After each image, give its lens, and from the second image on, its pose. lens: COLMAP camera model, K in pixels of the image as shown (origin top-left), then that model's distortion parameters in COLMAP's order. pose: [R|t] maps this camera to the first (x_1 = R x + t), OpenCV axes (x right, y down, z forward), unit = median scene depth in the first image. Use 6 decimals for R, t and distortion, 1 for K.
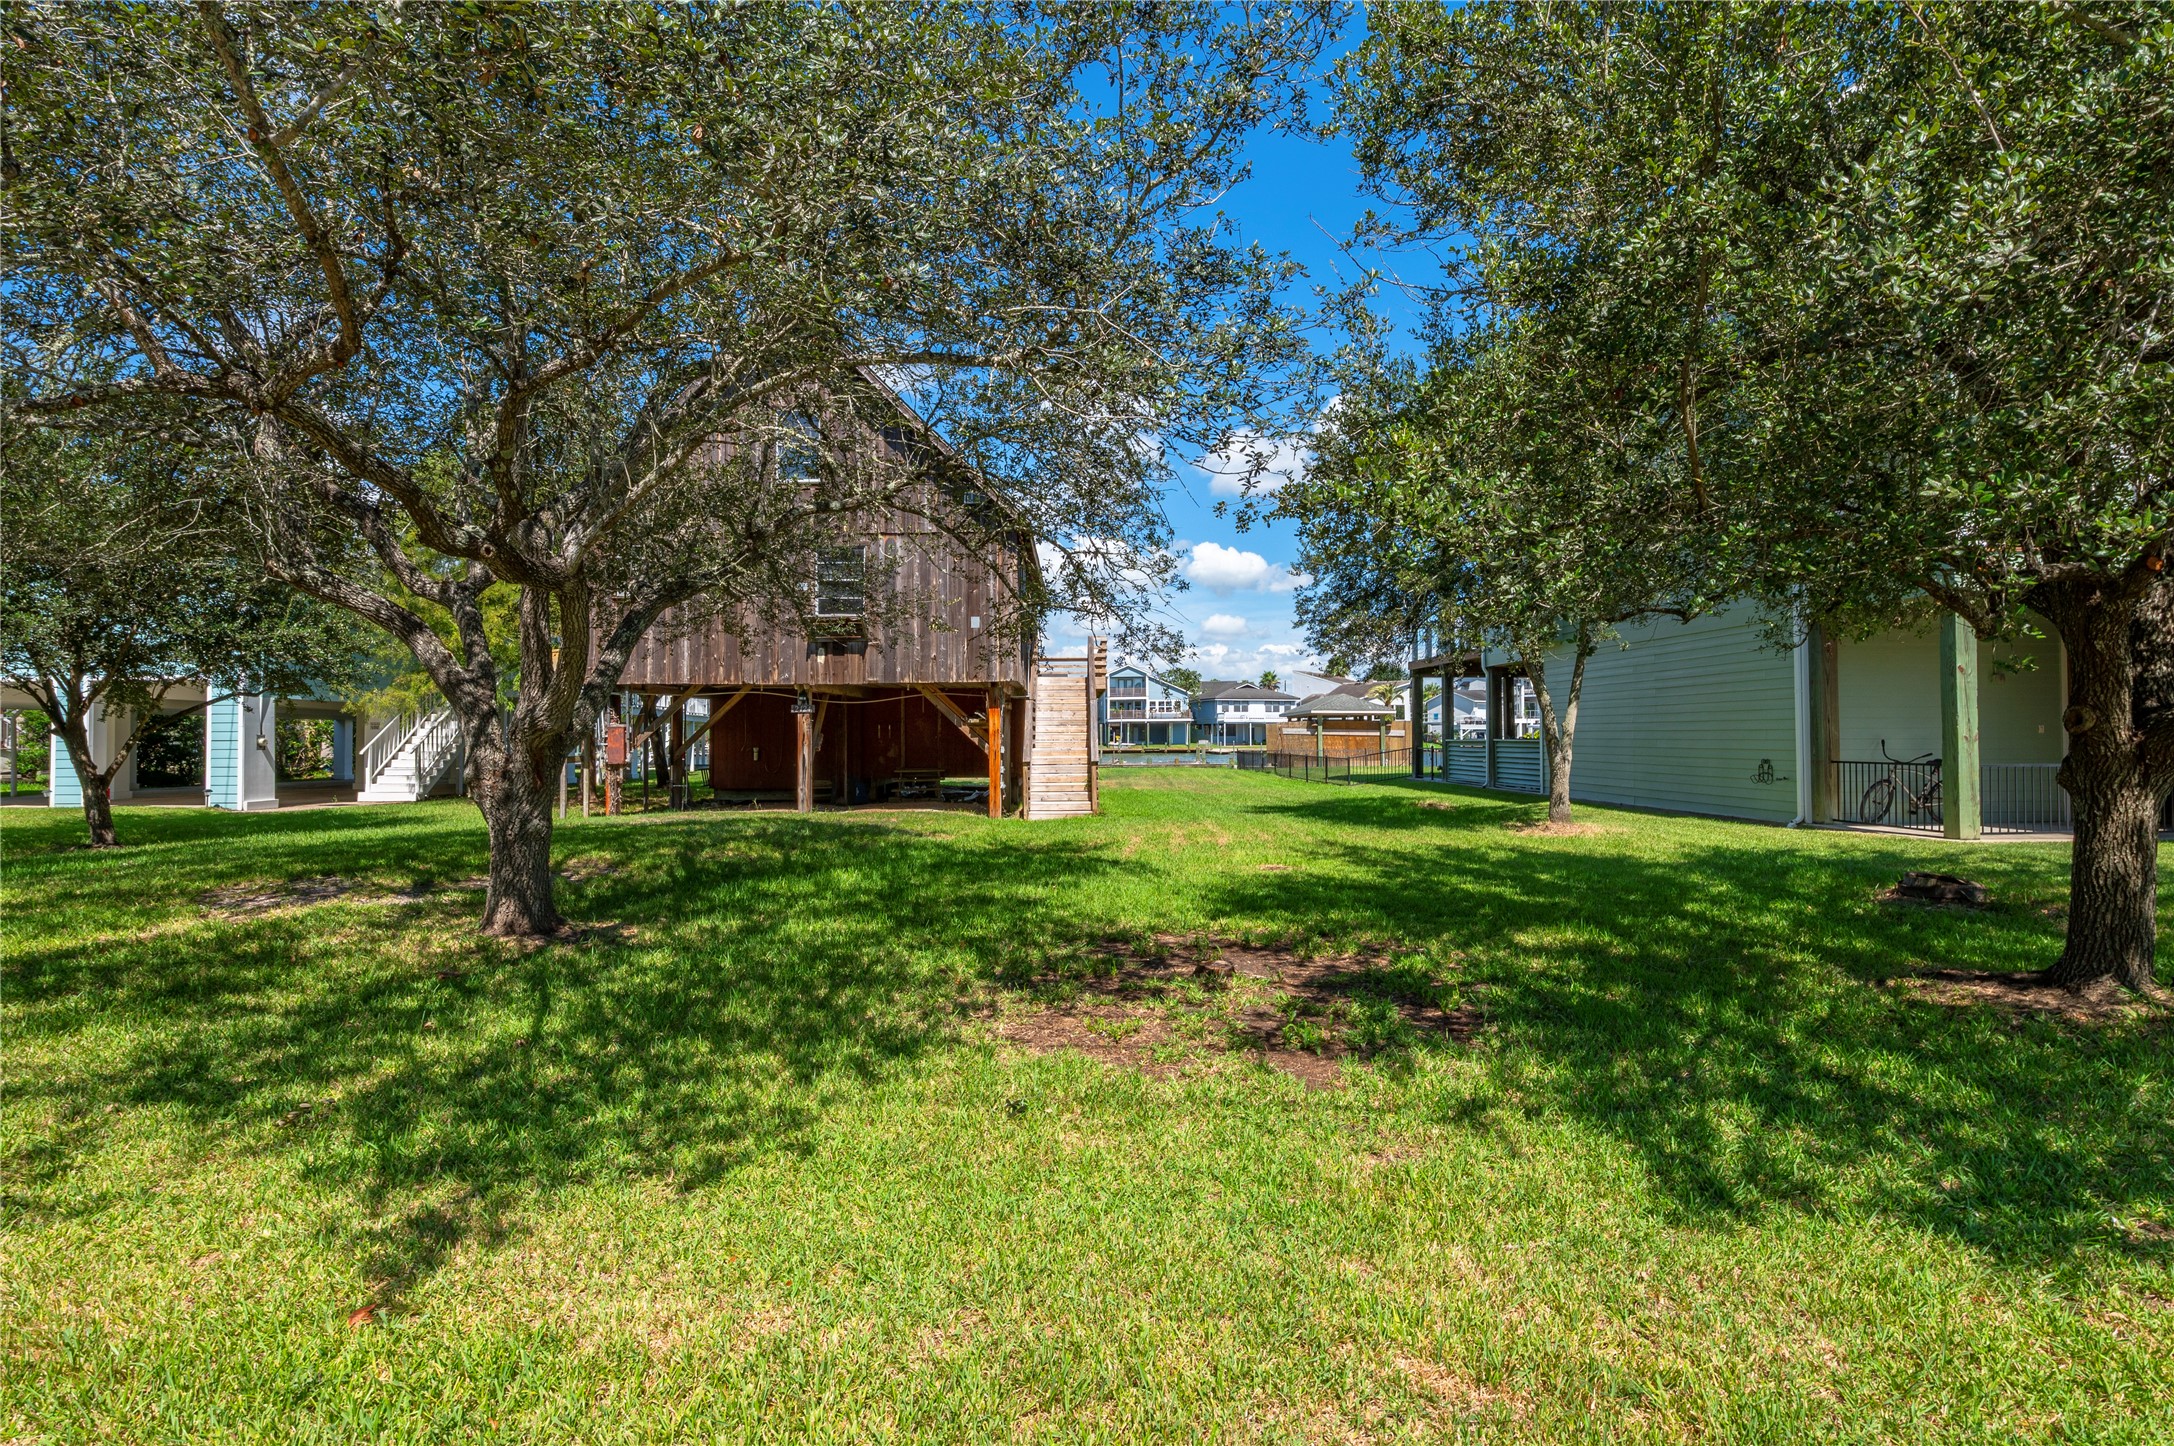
lens RADIAL K [[1053.2, 0, 1087.0], [0, 1053.2, 723.0], [0, 0, 1]] dist [0.001000, -0.000536]
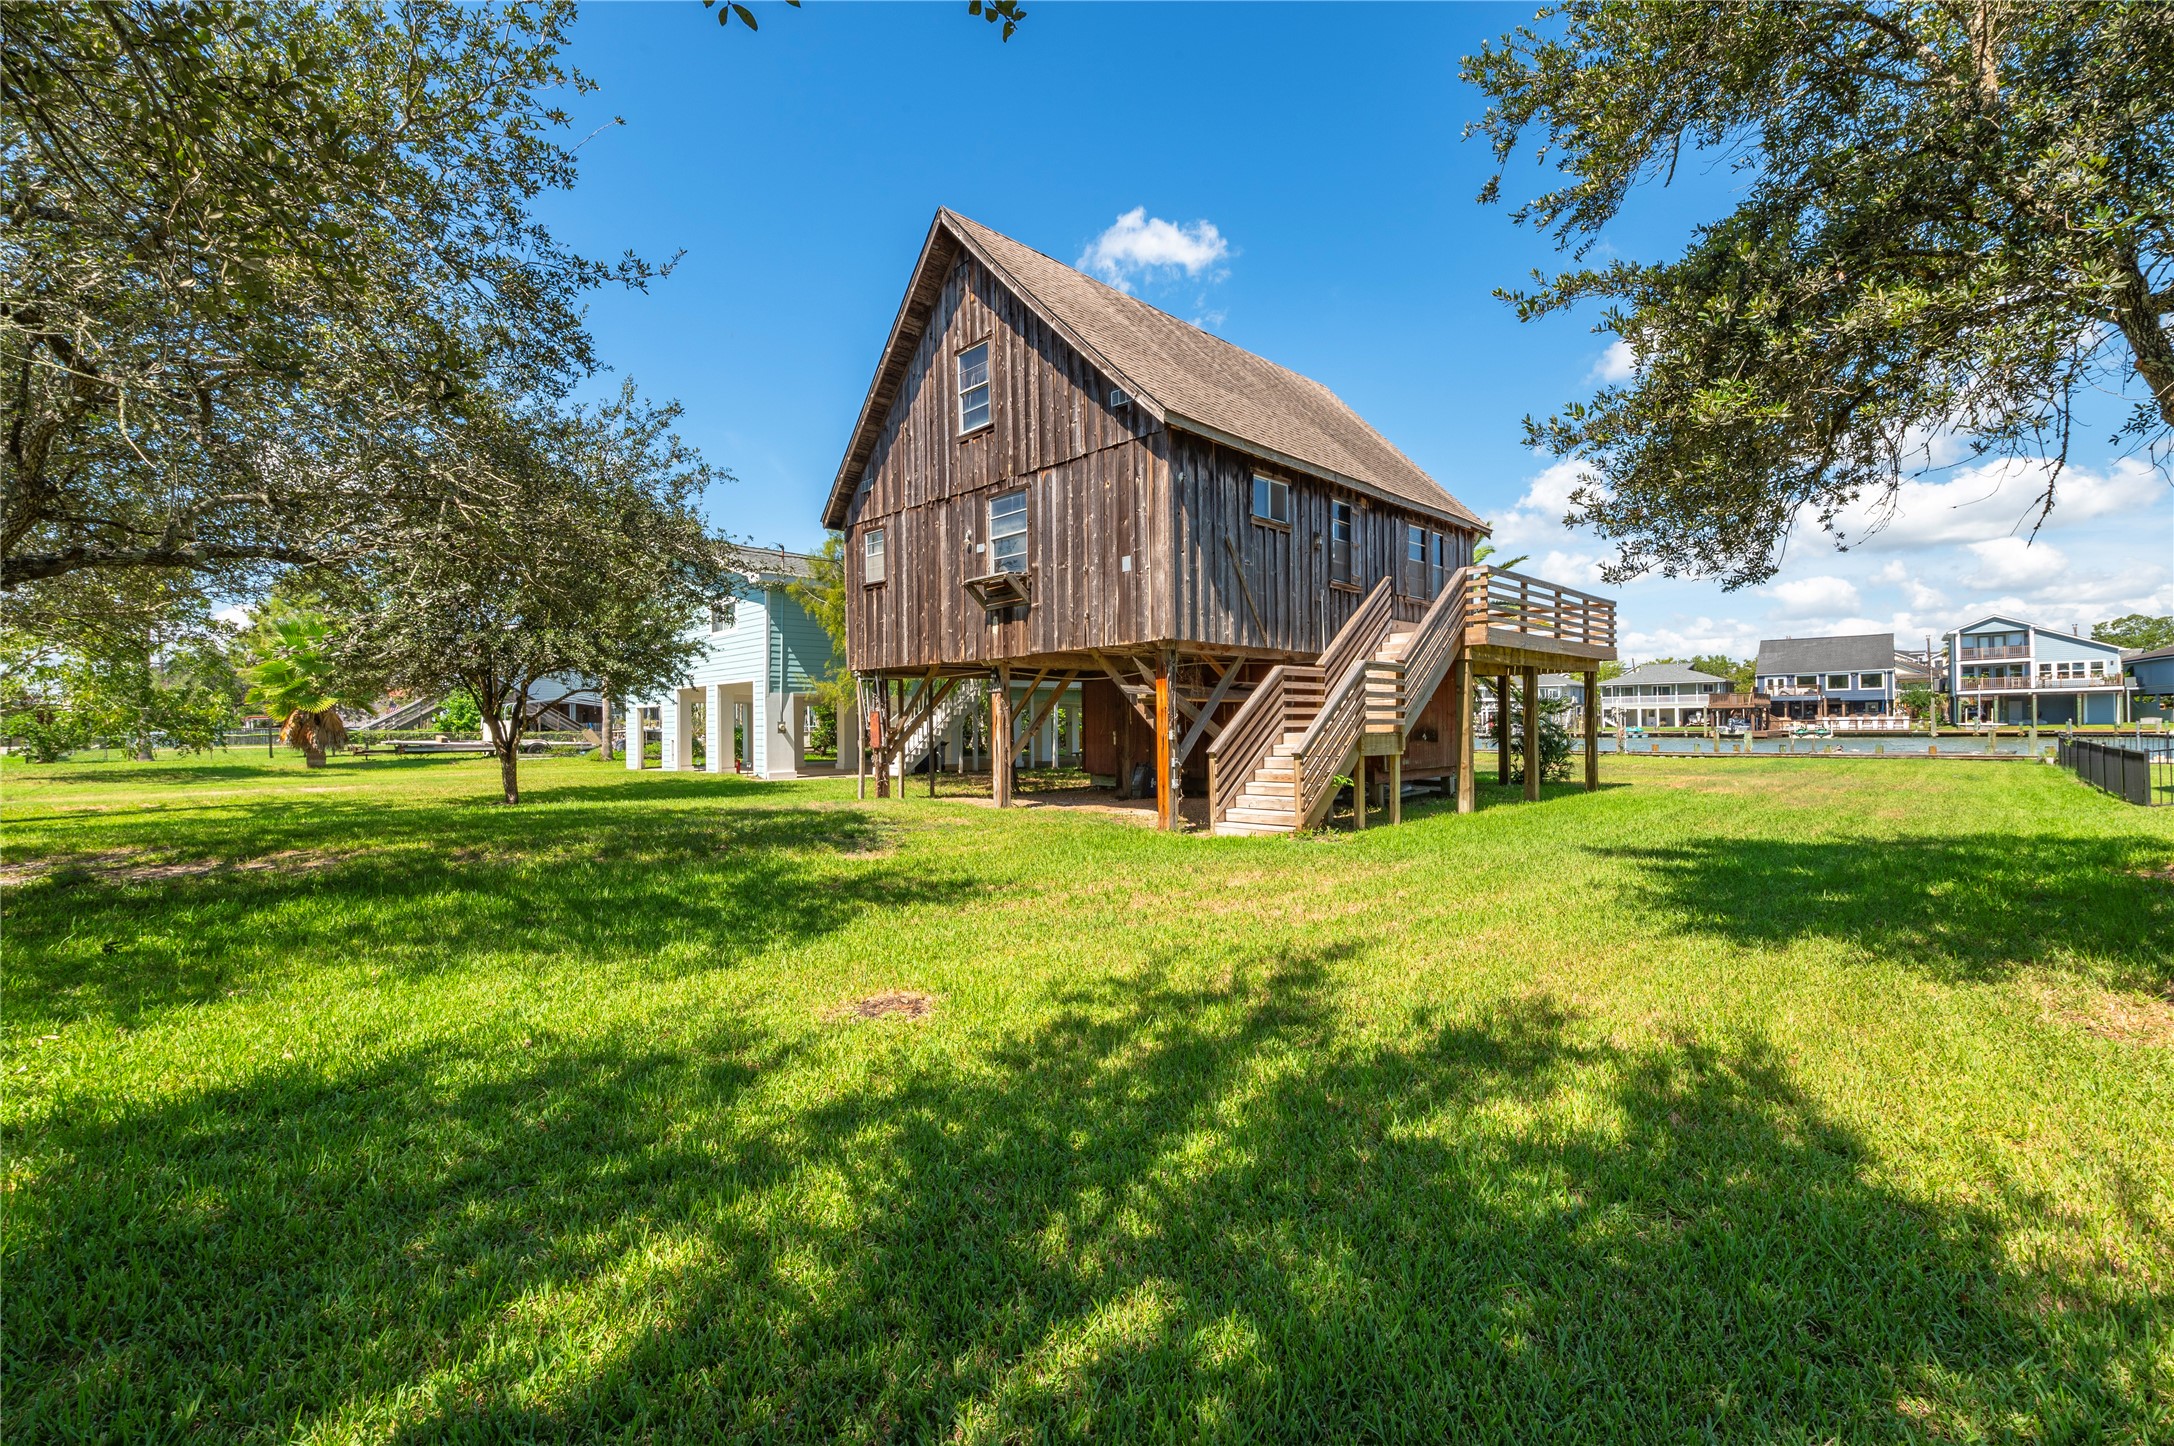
lens RADIAL K [[931.5, 0, 1087.0], [0, 931.5, 723.0], [0, 0, 1]] dist [-0.000736, 0.000167]
pose [[0.698205, -0.006271, -0.715870, 0.338086], [0.018450, 0.999787, 0.009236, 0.010086], [0.715660, -0.019656, 0.698172, 0.504675]]
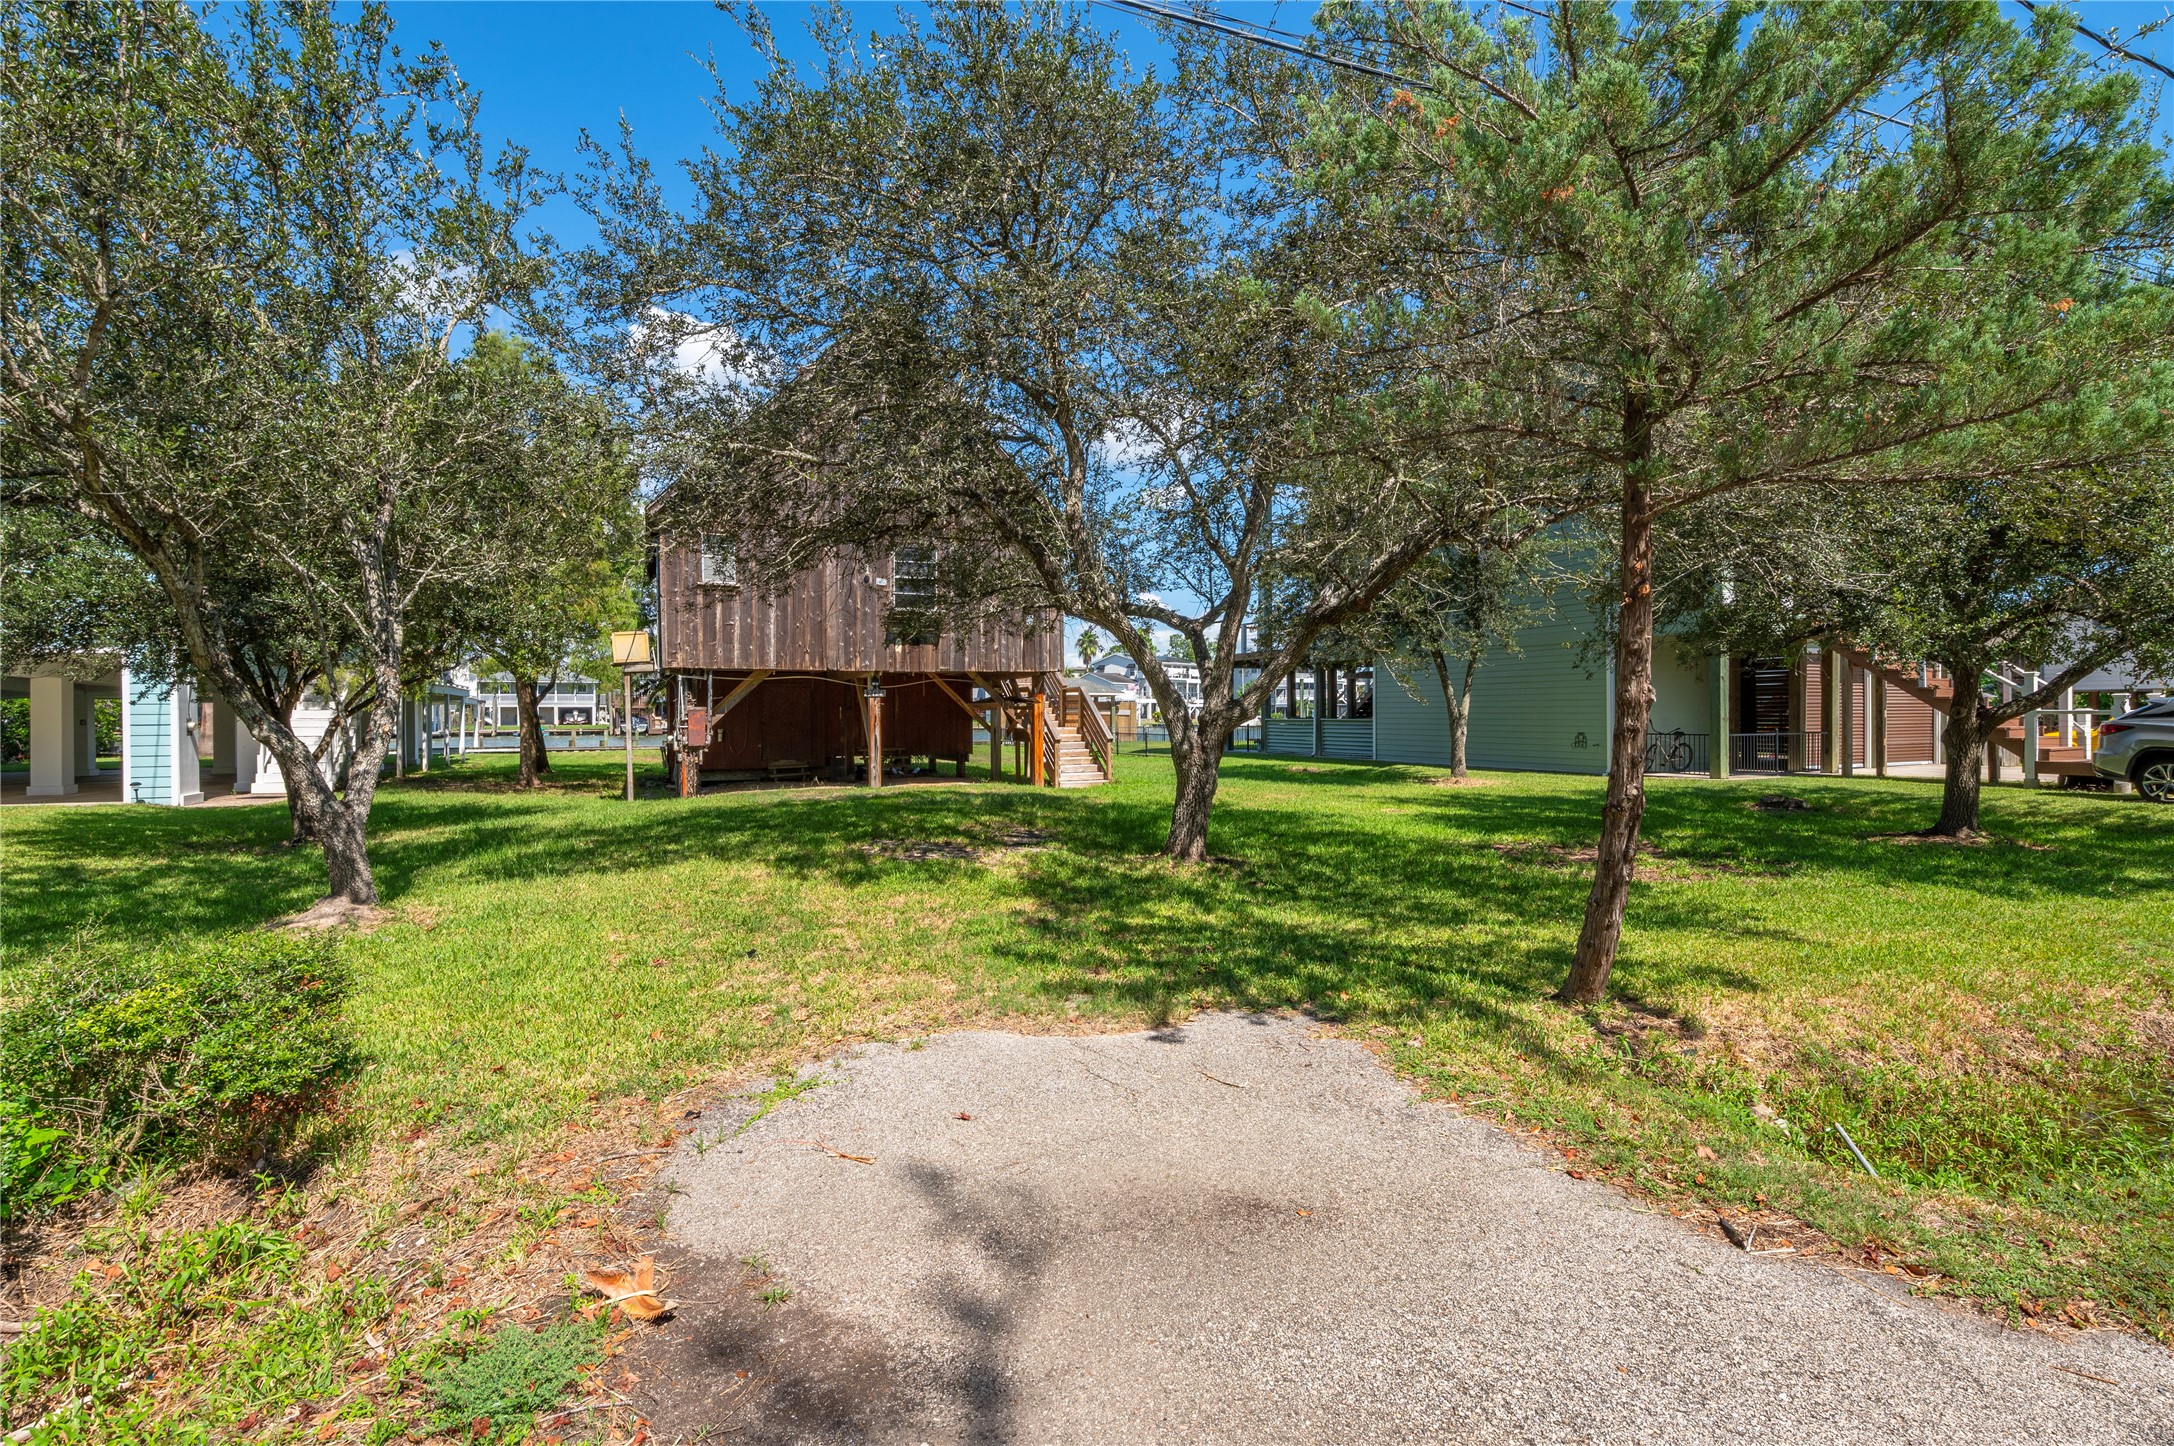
lens RADIAL K [[1053.2, 0, 1087.0], [0, 1053.2, 723.0], [0, 0, 1]] dist [0.001000, -0.000536]
pose [[0.915168, -0.003810, 0.403054, -0.503291], [-0.004353, 0.999804, 0.019335, -0.004644], [-0.403049, -0.019449, 0.914972, -0.088079]]
